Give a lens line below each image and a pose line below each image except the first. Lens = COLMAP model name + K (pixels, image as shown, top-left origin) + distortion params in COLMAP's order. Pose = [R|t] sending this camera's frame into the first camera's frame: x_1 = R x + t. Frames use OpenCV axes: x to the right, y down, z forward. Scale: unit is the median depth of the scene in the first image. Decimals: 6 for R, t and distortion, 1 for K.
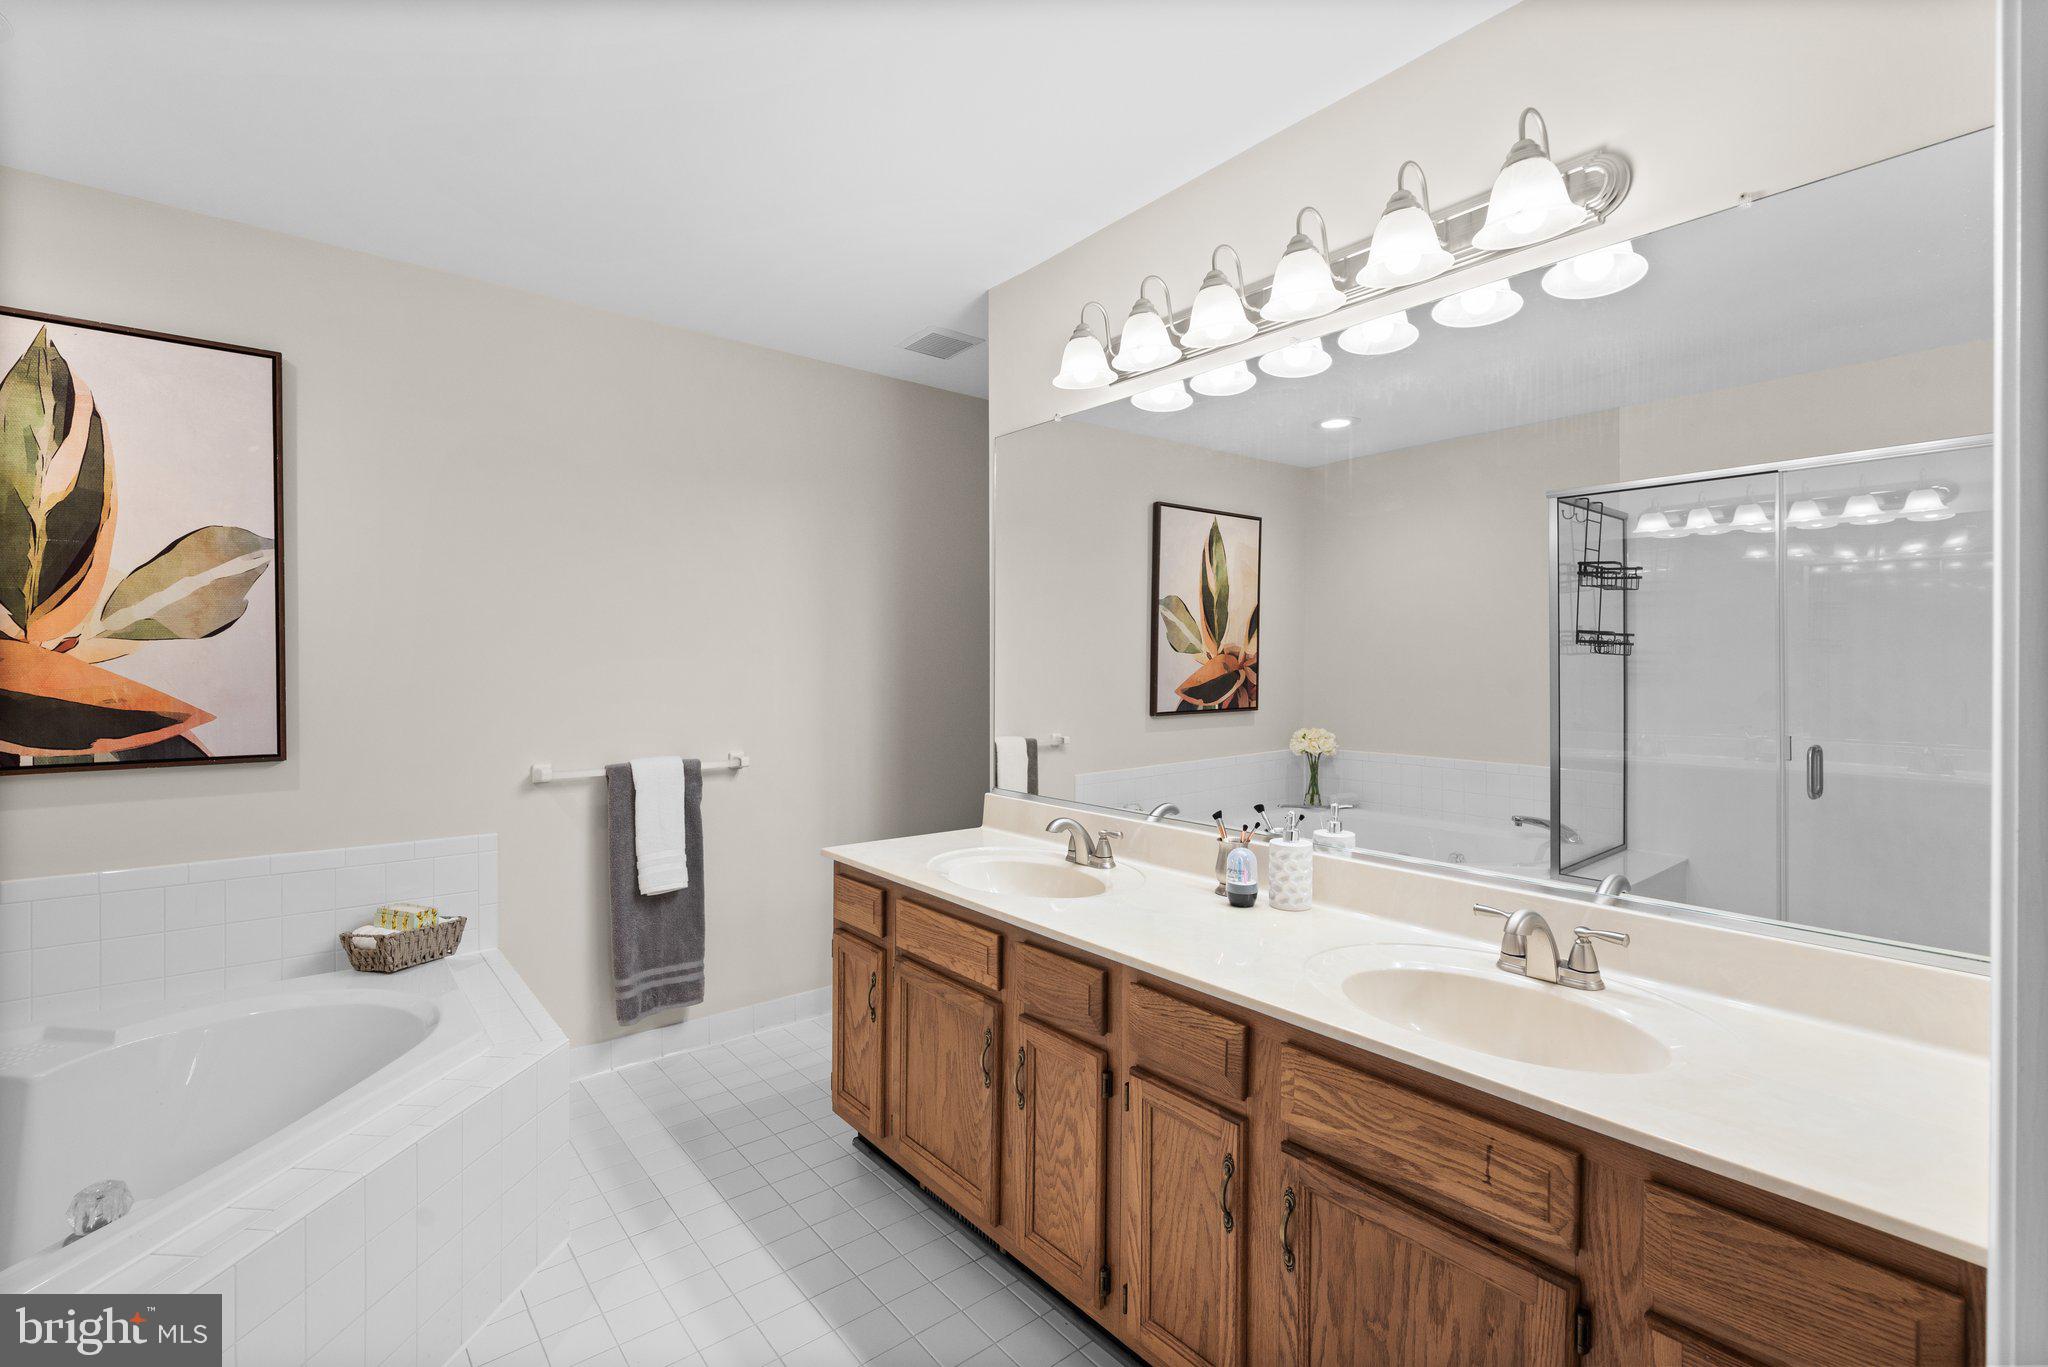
lens RADIAL K [[915.3, 0, 1029.3], [0, 915.3, 675.2], [0, 0, 1]] dist [0.002036, -0.000582]
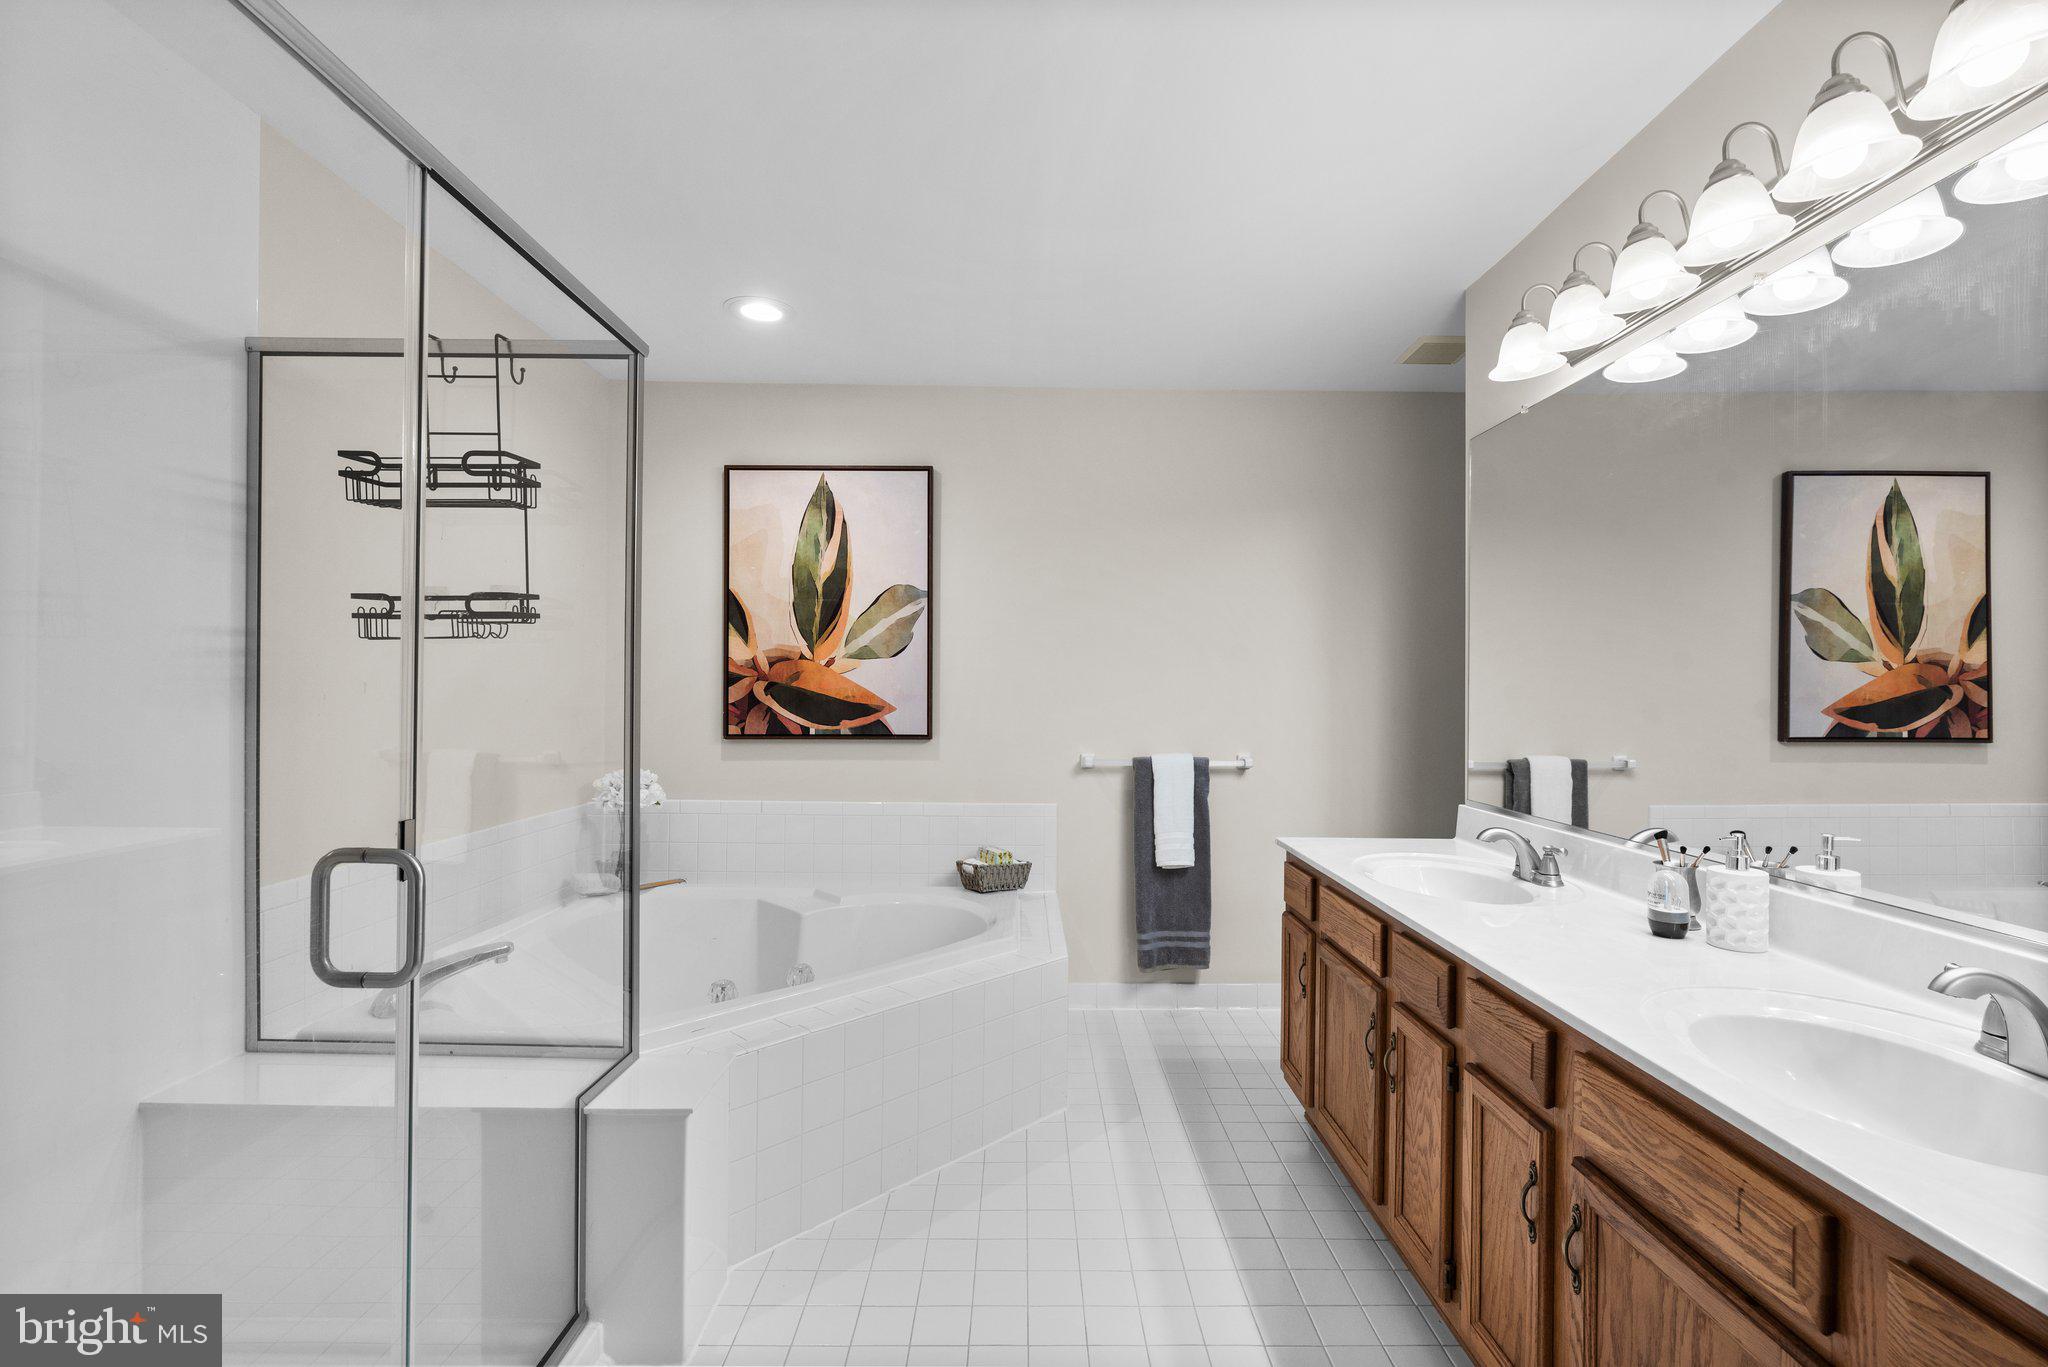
lens RADIAL K [[915.3, 0, 1020.2], [0, 915.3, 682.9], [0, 0, 1]] dist [0.002036, -0.000582]
pose [[0.773985, -0.001531, -0.633202, 0.243532], [-0.010251, 0.999836, -0.014947, 0.022743], [0.633121, 0.018059, 0.773842, -0.059036]]
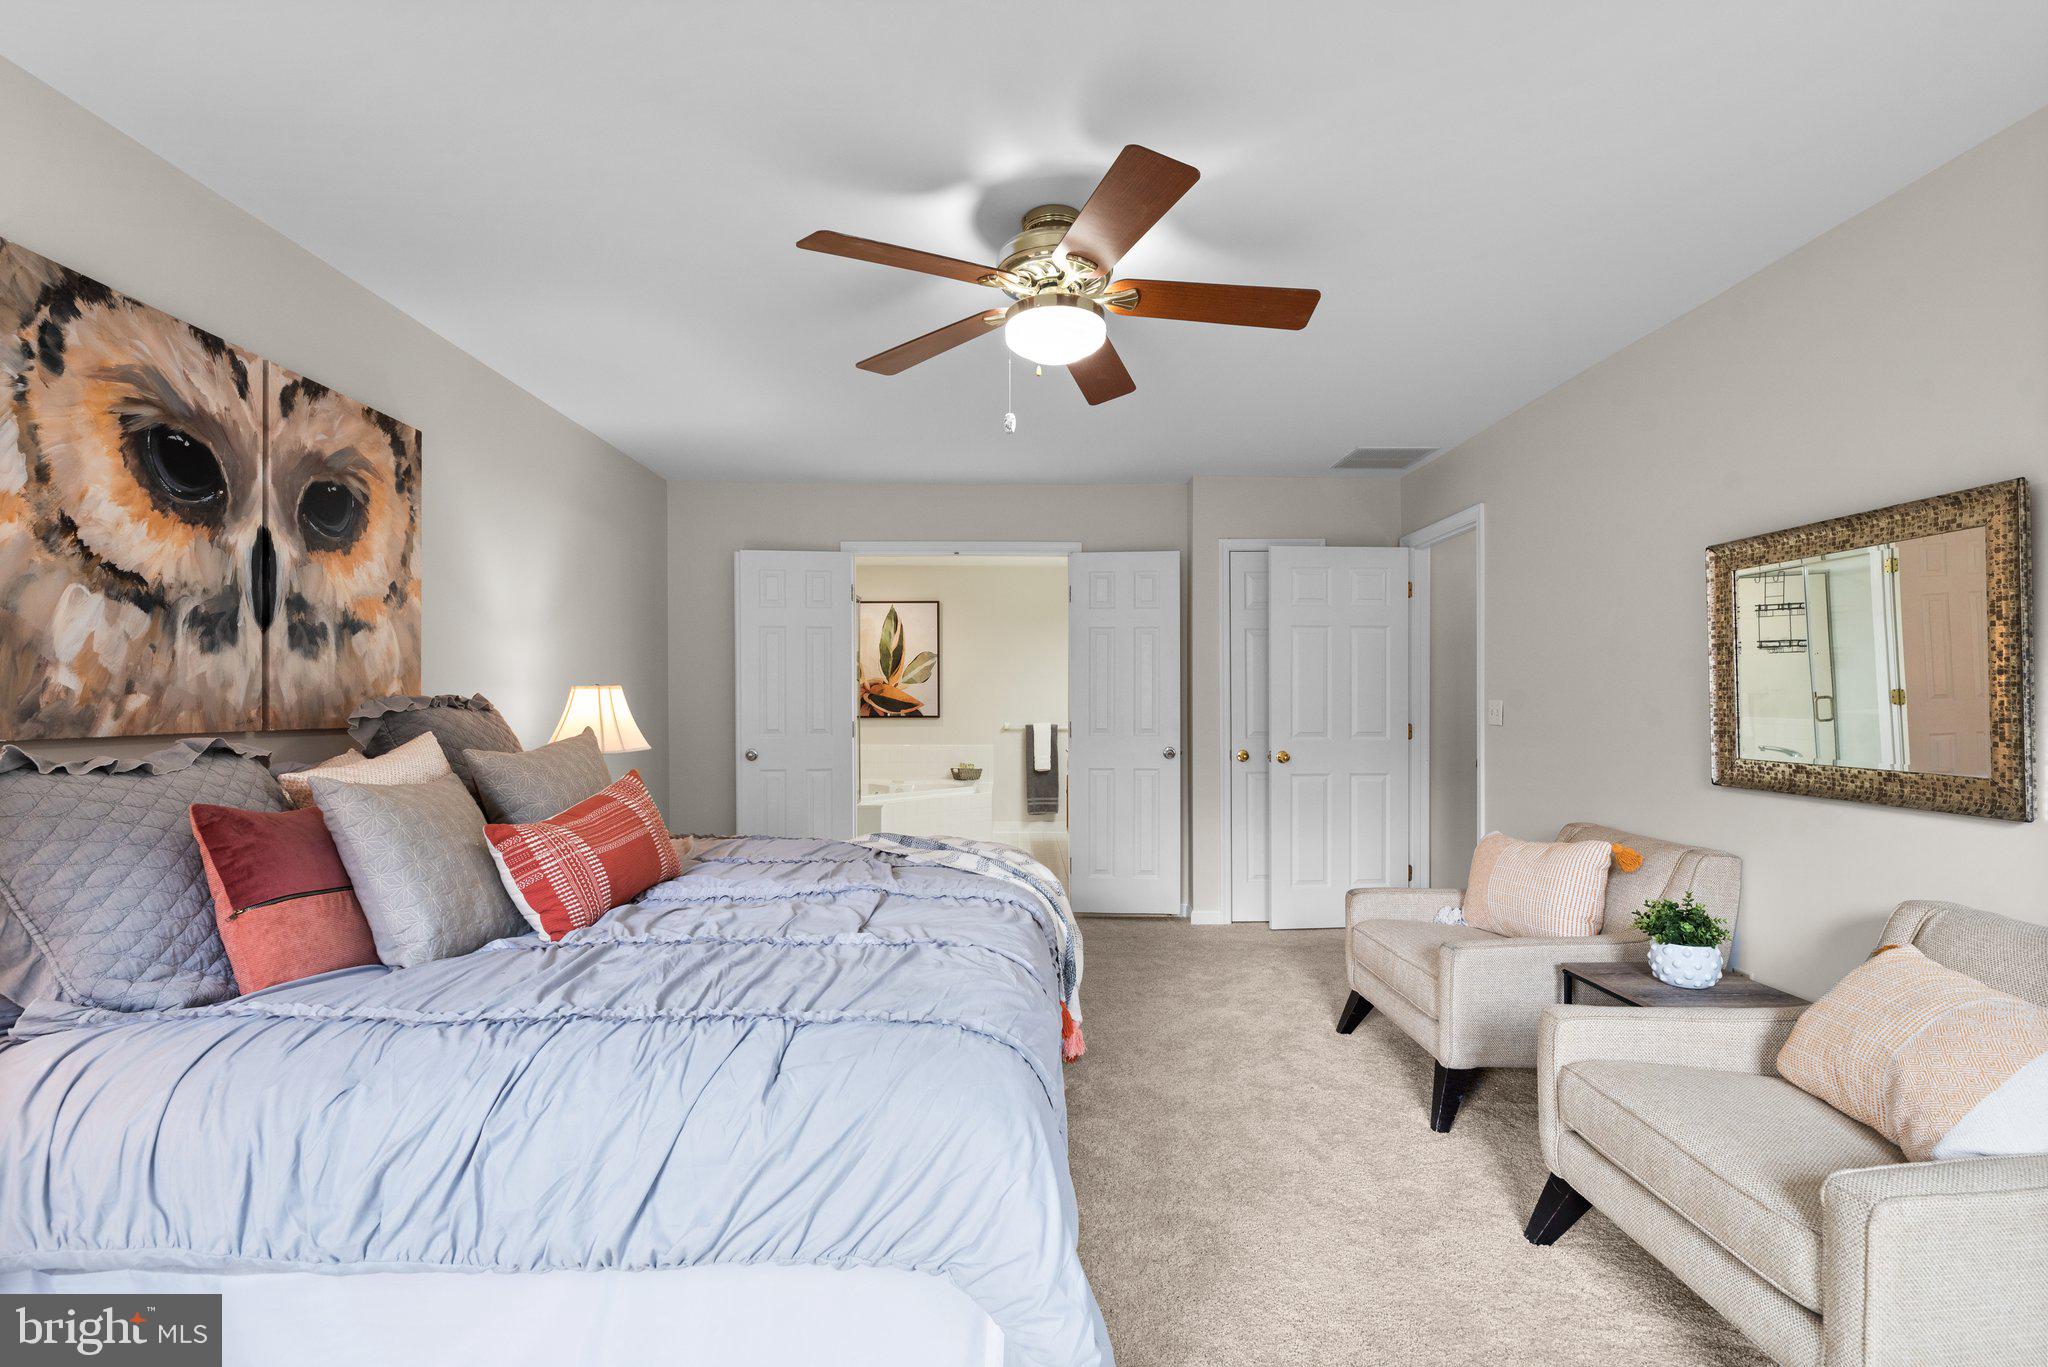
lens RADIAL K [[915.3, 0, 1027.7], [0, 915.3, 700.1], [0, 0, 1]] dist [0.002036, -0.000582]
pose [[0.786493, -0.004048, -0.617586, 1.623361], [-0.003575, 0.999932, -0.011107, 0.064513], [0.617588, 0.010943, 0.786425, -1.550912]]
